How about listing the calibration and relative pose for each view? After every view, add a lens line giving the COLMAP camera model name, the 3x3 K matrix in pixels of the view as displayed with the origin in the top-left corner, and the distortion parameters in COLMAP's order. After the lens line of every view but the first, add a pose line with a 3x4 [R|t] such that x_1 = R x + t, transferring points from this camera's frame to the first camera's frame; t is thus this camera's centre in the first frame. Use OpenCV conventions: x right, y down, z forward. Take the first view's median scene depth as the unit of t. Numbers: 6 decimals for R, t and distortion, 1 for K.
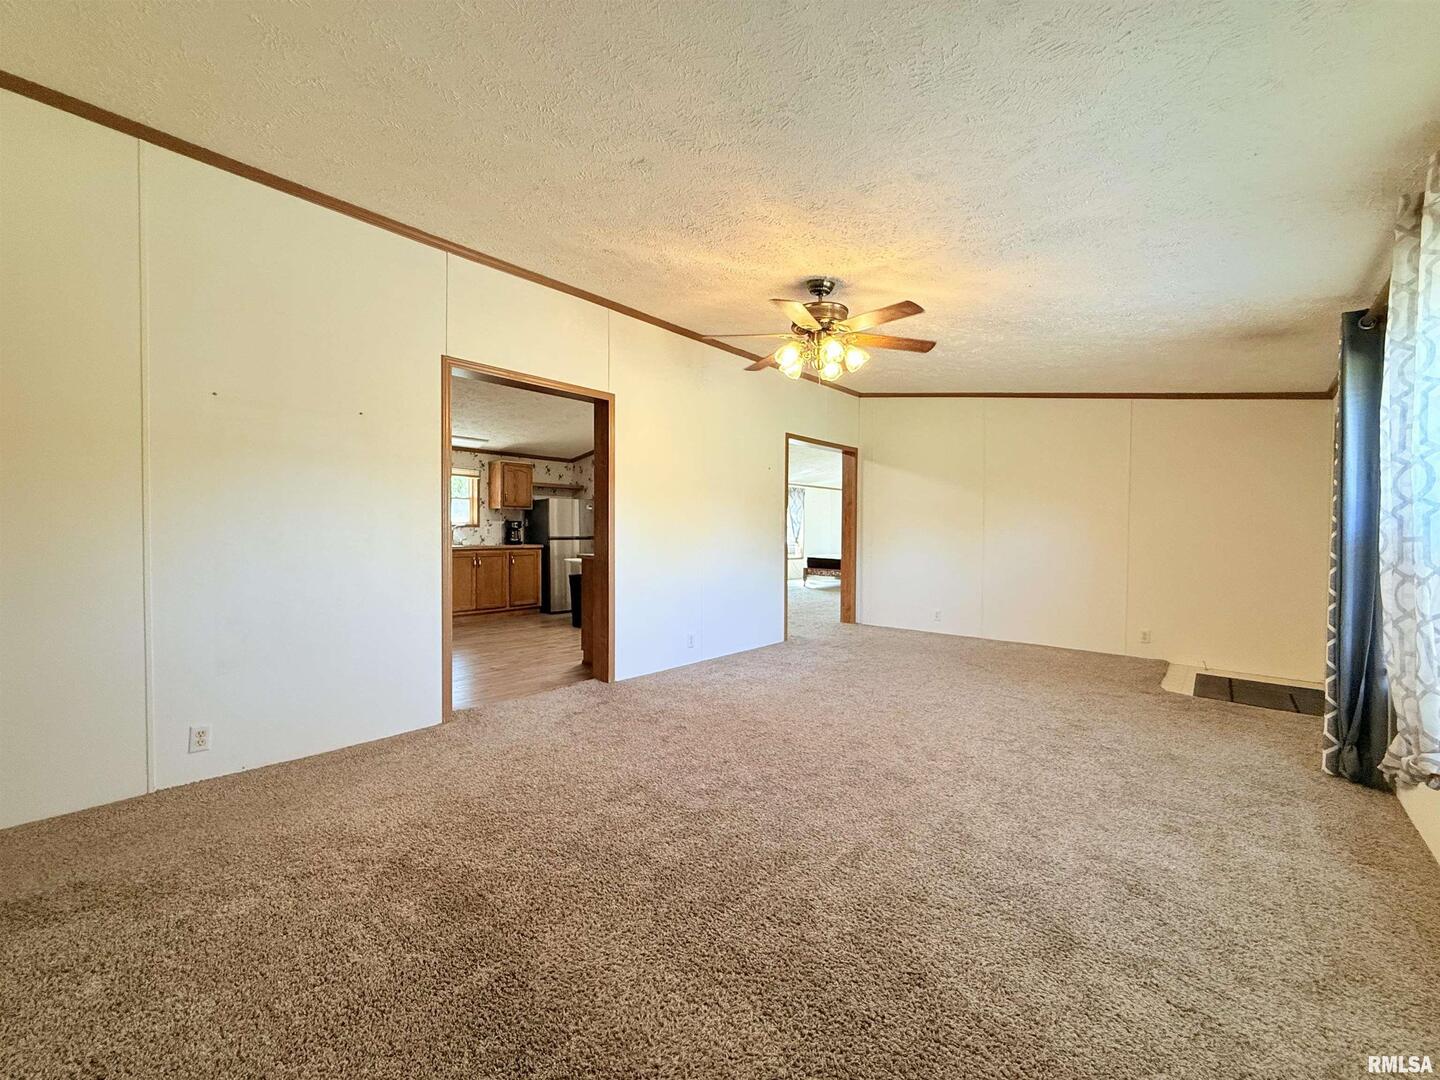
lens RADIAL K [[571.5, 0, 721.4], [0, 571.5, 538.1], [0, 0, 1]] dist [0.000016, 0.000056]
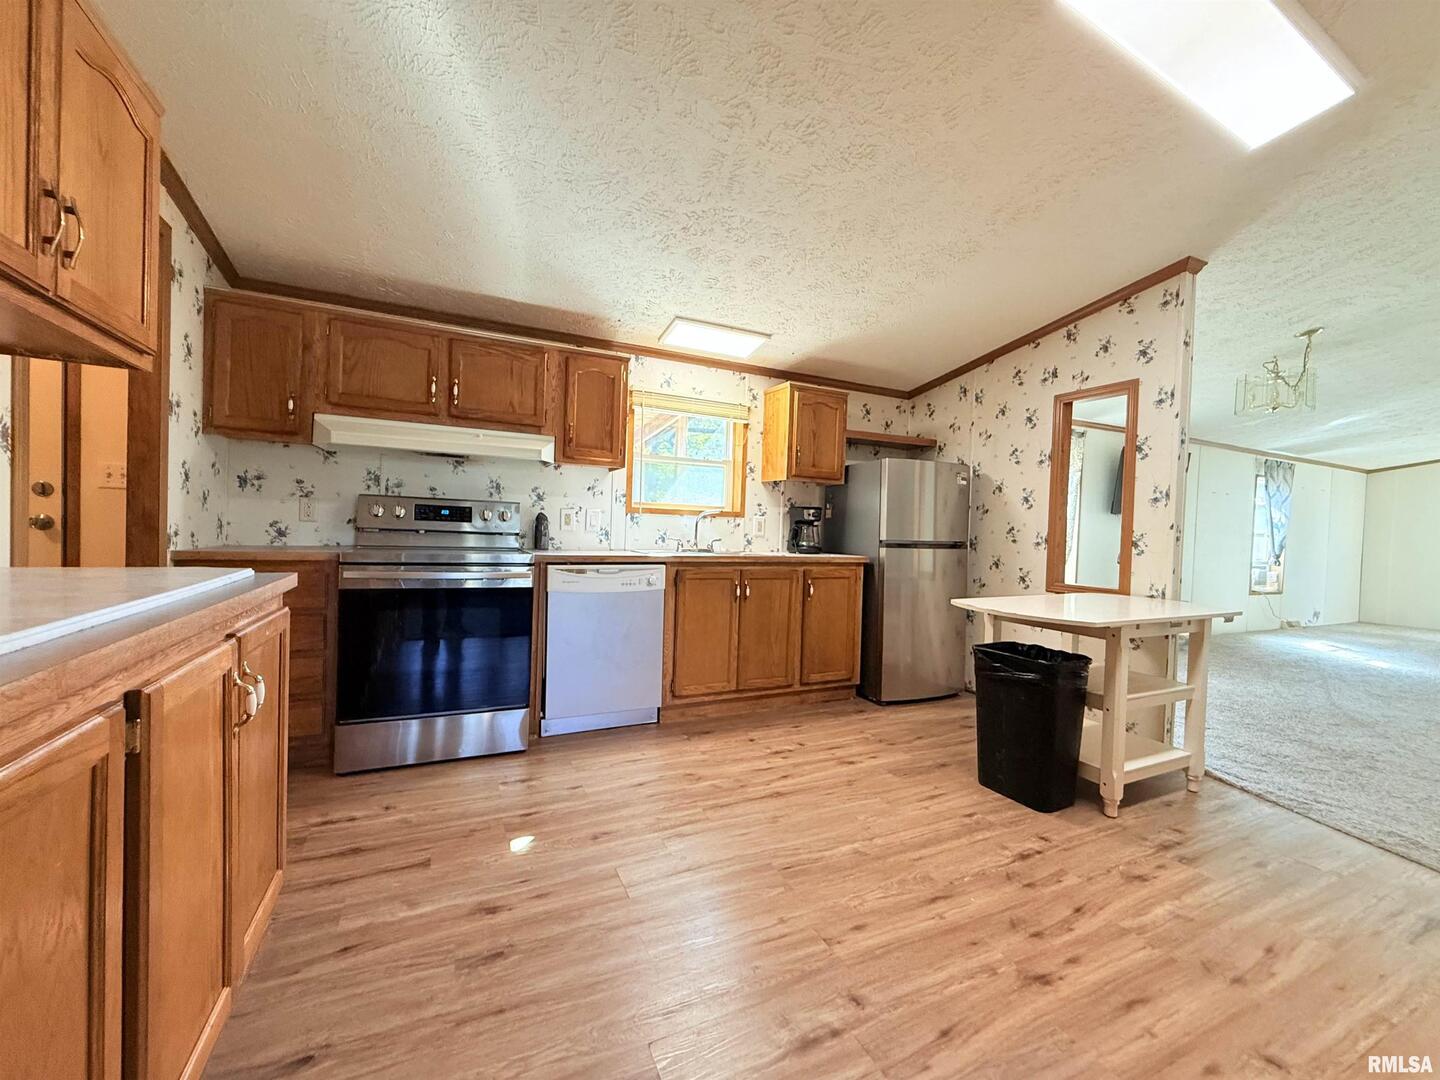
lens RADIAL K [[571.5, 0, 716.7], [0, 571.5, 540.2], [0, 0, 1]] dist [0.000016, 0.000056]
pose [[0.921861, 0.035042, -0.385932, -0.243894], [-0.034643, 0.999368, 0.007991, -0.001753], [0.385968, 0.006003, 0.922493, 0.509327]]
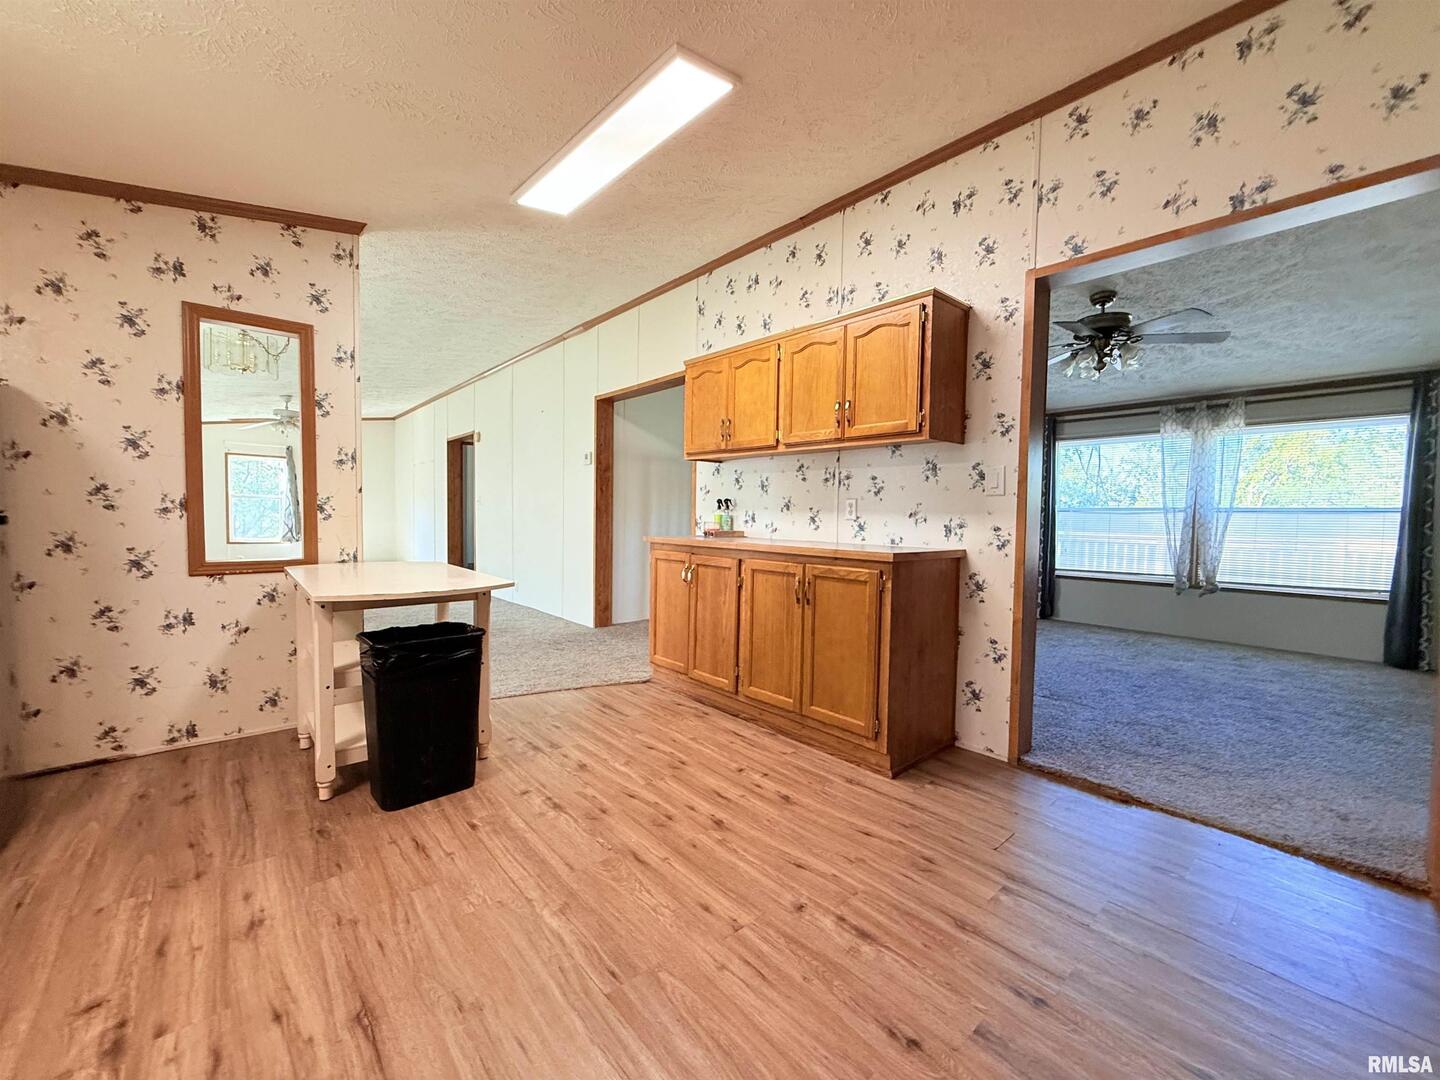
lens RADIAL K [[571.5, 0, 716.9], [0, 571.5, 539.4], [0, 0, 1]] dist [0.000016, 0.000056]
pose [[0.121448, -0.045059, 0.991575, -0.462023], [-0.000439, 0.998967, 0.045449, -0.002443], [-0.992598, -0.005955, 0.121303, 0.688423]]
